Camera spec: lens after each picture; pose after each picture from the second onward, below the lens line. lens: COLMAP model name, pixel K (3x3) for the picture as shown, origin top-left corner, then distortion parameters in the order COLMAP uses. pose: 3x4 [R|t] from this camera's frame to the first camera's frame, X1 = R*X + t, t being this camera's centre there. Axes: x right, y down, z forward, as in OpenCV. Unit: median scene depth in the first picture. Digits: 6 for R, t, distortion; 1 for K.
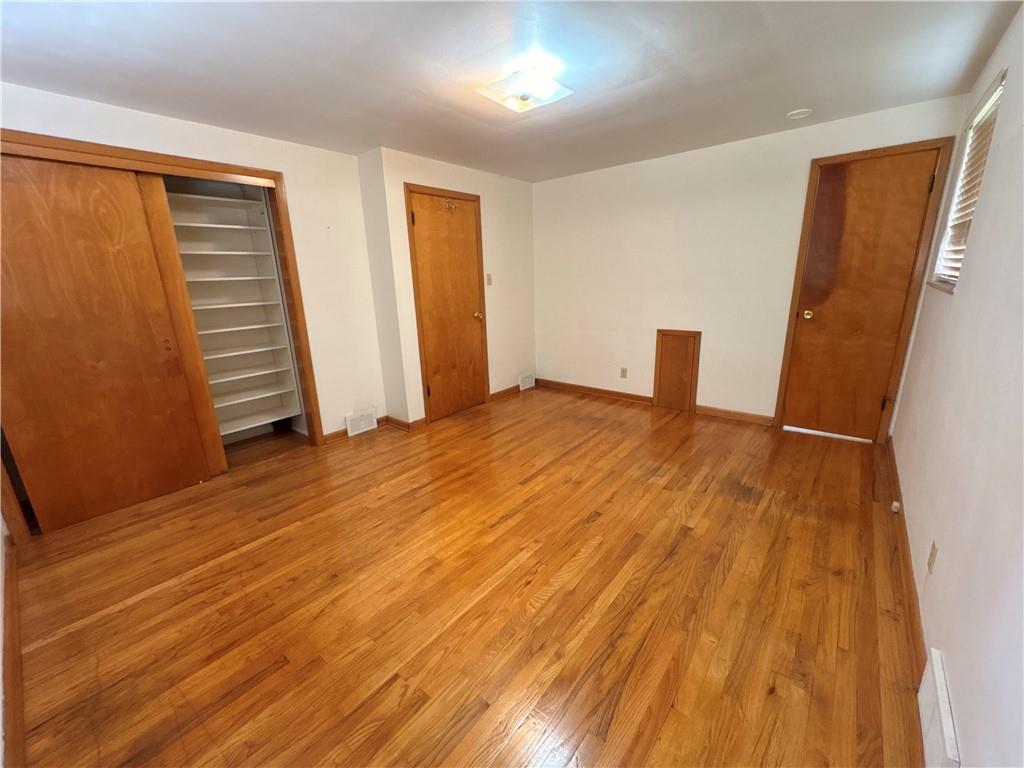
lens RADIAL K [[408.9, 0, 512.5], [0, 408.9, 383.0], [0, 0, 1]] dist [0.001067, 0.000452]
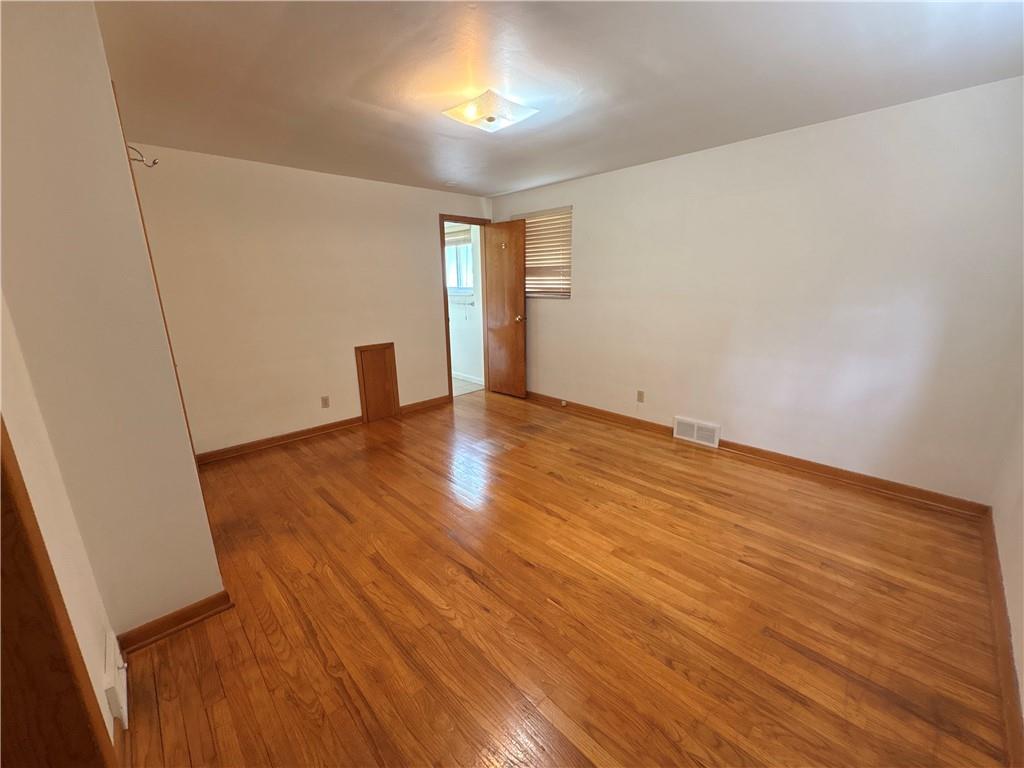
lens RADIAL K [[408.9, 0, 512.5], [0, 408.9, 383.0], [0, 0, 1]] dist [0.001067, 0.000452]
pose [[0.120110, -0.211194, 0.970036, -1.050012], [0.266695, 0.948057, 0.173386, -0.215400], [-0.956267, 0.237878, 0.170196, 0.879365]]
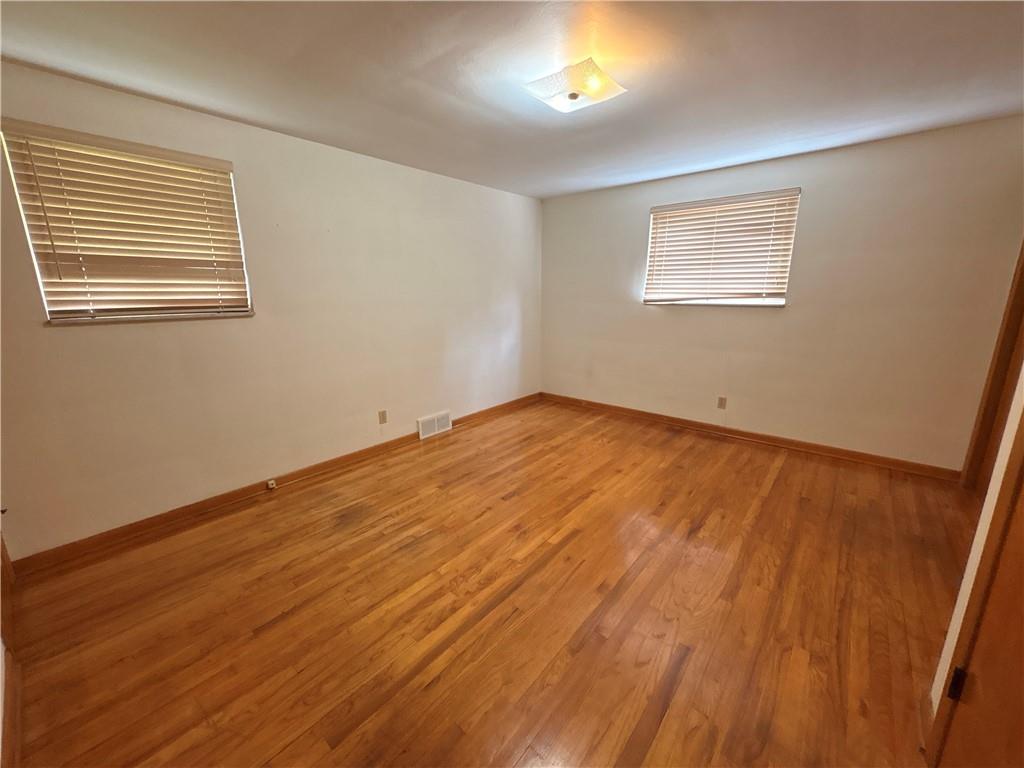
lens RADIAL K [[408.9, 0, 512.5], [0, 408.9, 383.0], [0, 0, 1]] dist [0.001067, 0.000452]
pose [[-0.999148, 0.034326, 0.022934, 0.156075], [0.041067, 0.883053, 0.467472, -0.535806], [-0.004206, 0.468016, -0.883710, 1.979263]]
